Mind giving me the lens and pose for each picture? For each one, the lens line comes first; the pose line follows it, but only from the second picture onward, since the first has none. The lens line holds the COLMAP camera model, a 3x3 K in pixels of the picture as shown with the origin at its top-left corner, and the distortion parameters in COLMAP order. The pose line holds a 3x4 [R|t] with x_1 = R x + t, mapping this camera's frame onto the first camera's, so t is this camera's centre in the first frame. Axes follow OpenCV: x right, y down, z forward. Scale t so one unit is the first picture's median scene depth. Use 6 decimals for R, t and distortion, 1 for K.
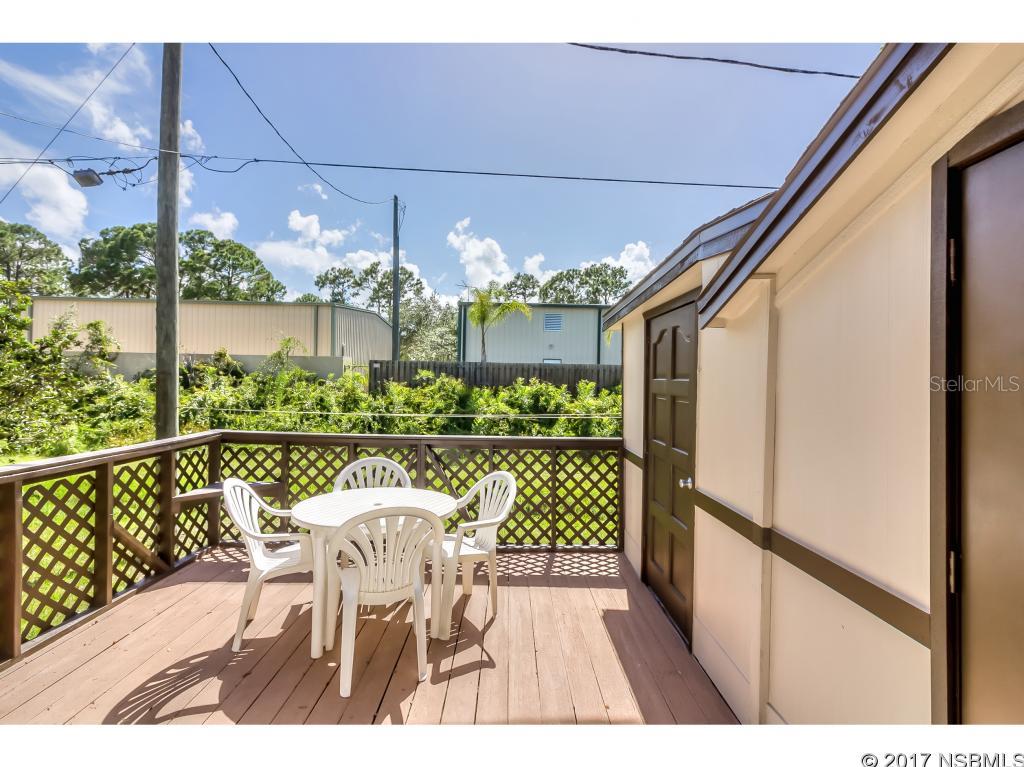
lens RADIAL K [[471.8, 0, 509.7], [0, 471.8, 379.3], [0, 0, 1]] dist [-0.000570, -0.000108]
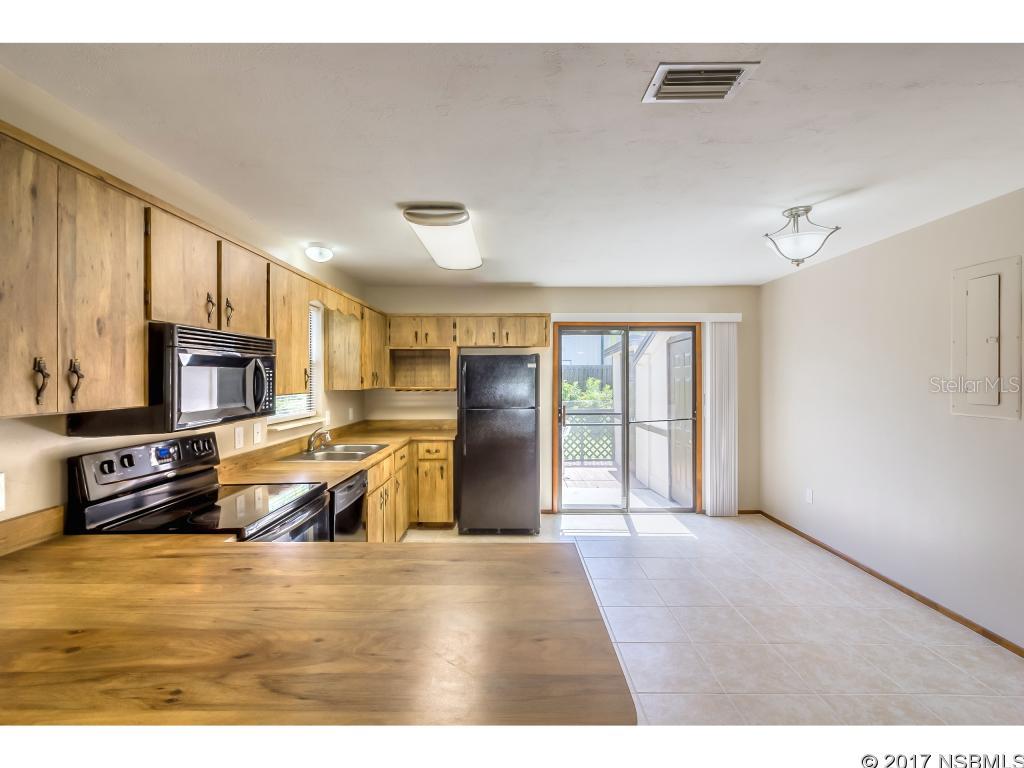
lens RADIAL K [[471.8, 0, 509.7], [0, 471.8, 379.8], [0, 0, 1]] dist [-0.000570, -0.000108]
pose [[0.999779, -0.018672, -0.009640, -0.211266], [0.018757, 0.999786, 0.008778, -0.035226], [0.009474, -0.008957, 0.999915, -1.159091]]
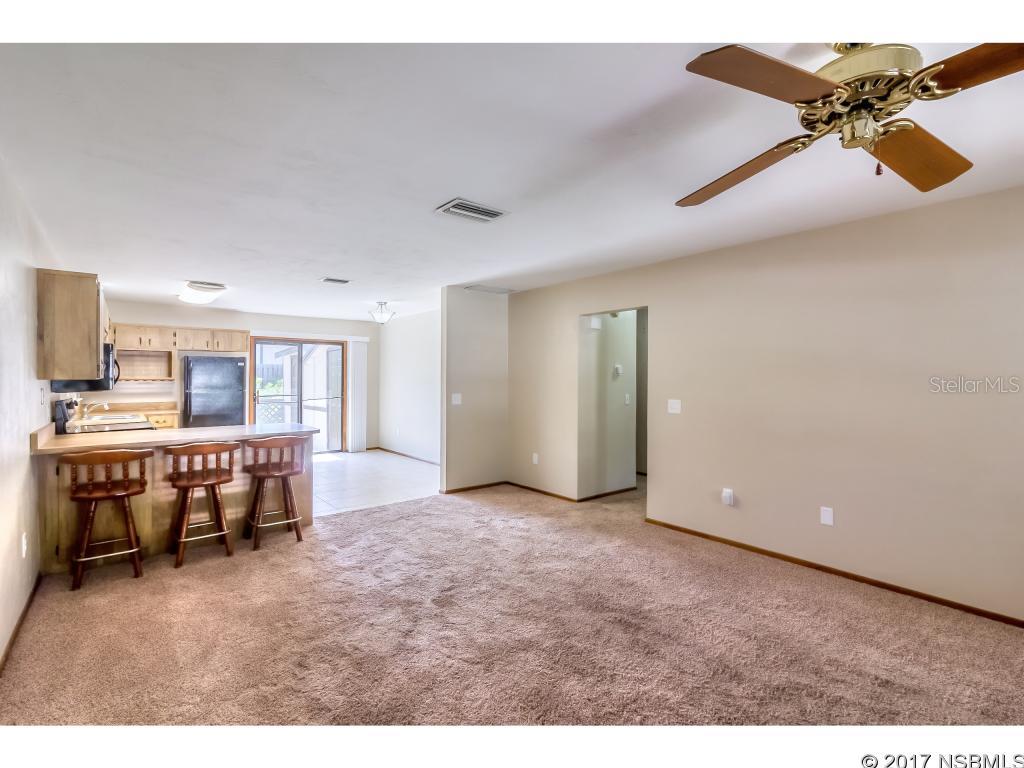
lens RADIAL K [[471.8, 0, 509.7], [0, 471.8, 379.8], [0, 0, 1]] dist [-0.000570, -0.000108]
pose [[0.775422, -0.014651, 0.631274, -0.639800], [0.004919, 0.999841, 0.017163, -0.019895], [-0.631424, -0.010204, 0.775370, -2.485346]]
